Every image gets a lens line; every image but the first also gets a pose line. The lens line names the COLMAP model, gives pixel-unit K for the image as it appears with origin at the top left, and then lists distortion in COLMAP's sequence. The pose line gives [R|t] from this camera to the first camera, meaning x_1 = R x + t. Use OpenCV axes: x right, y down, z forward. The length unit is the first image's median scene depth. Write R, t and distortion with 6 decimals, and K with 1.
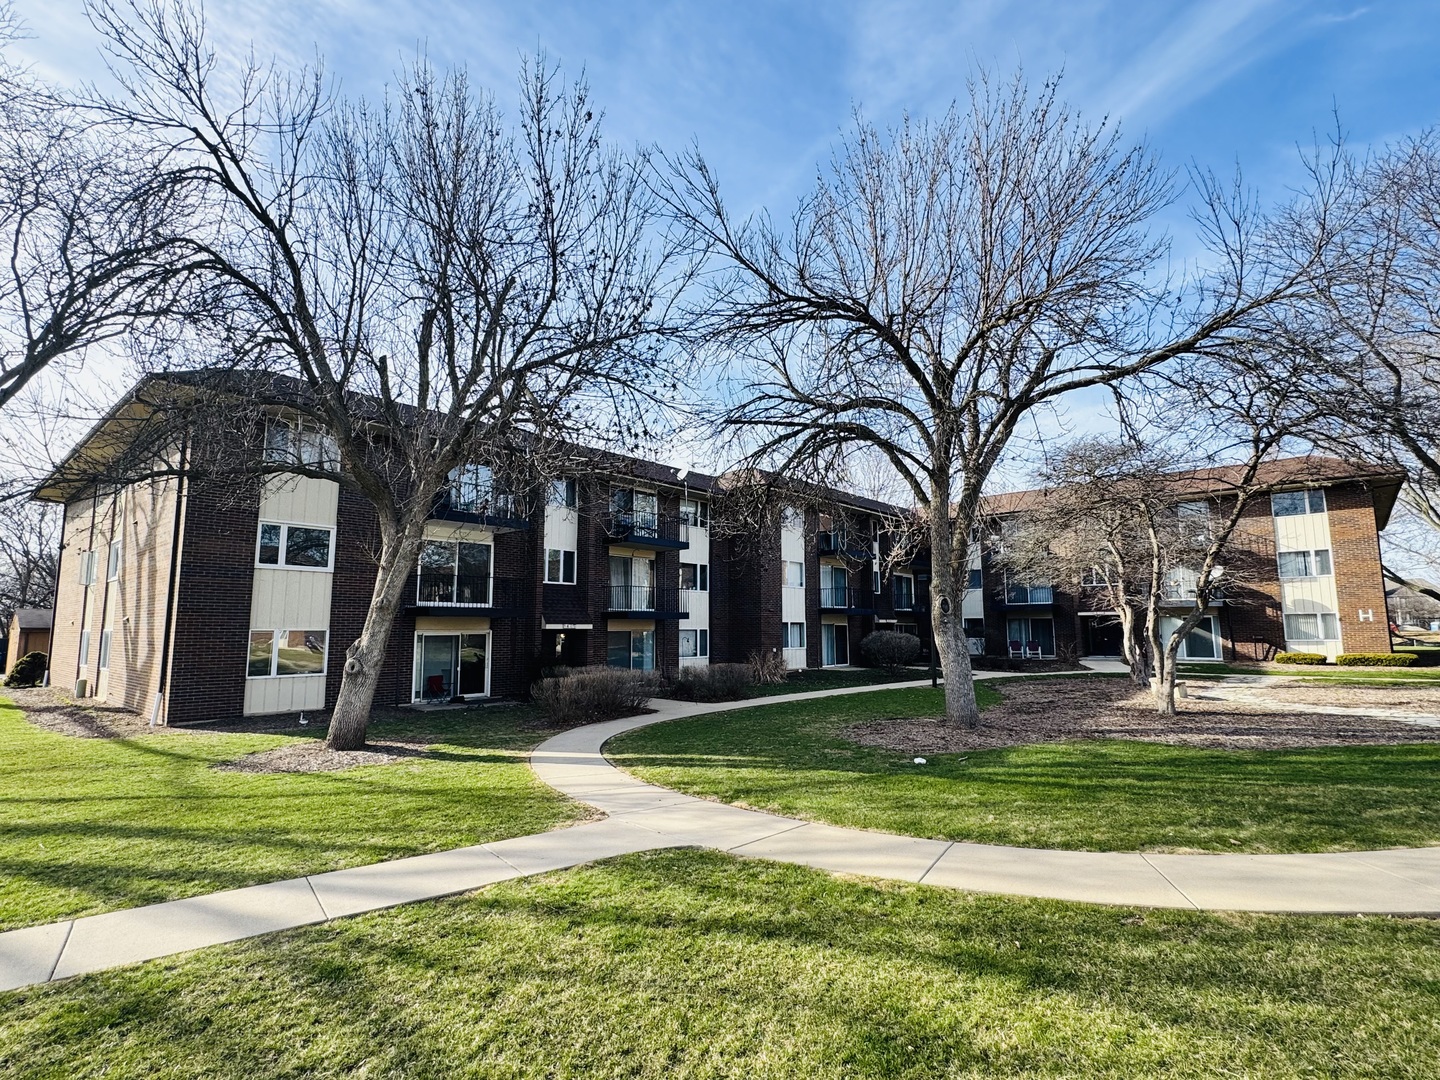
lens RADIAL K [[716.6, 0, 719.1], [0, 716.6, 541.9], [0, 0, 1]] dist [0.000135, -0.000063]
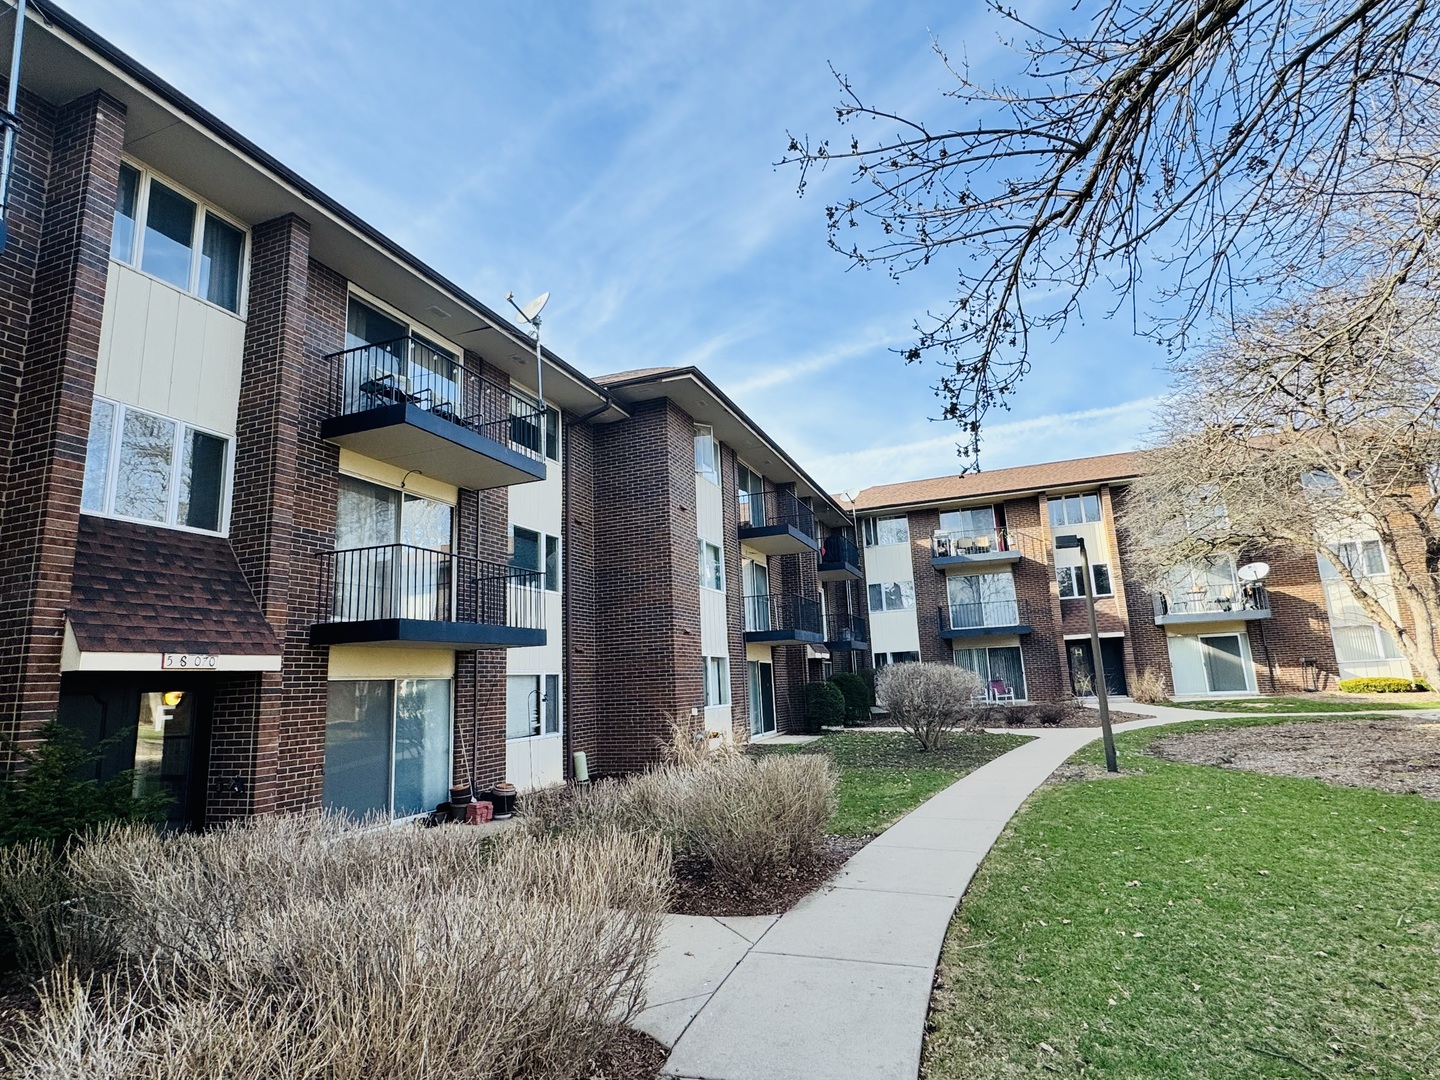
lens RADIAL K [[745.5, 0, 720.8], [0, 745.5, 540.6], [0, 0, 1]] dist [0.000351, 0.000182]
pose [[0.934075, 0.029463, 0.355858, -0.093426], [-0.004440, 0.997471, -0.070931, 0.070344], [-0.357048, 0.064674, 0.931844, 0.504996]]
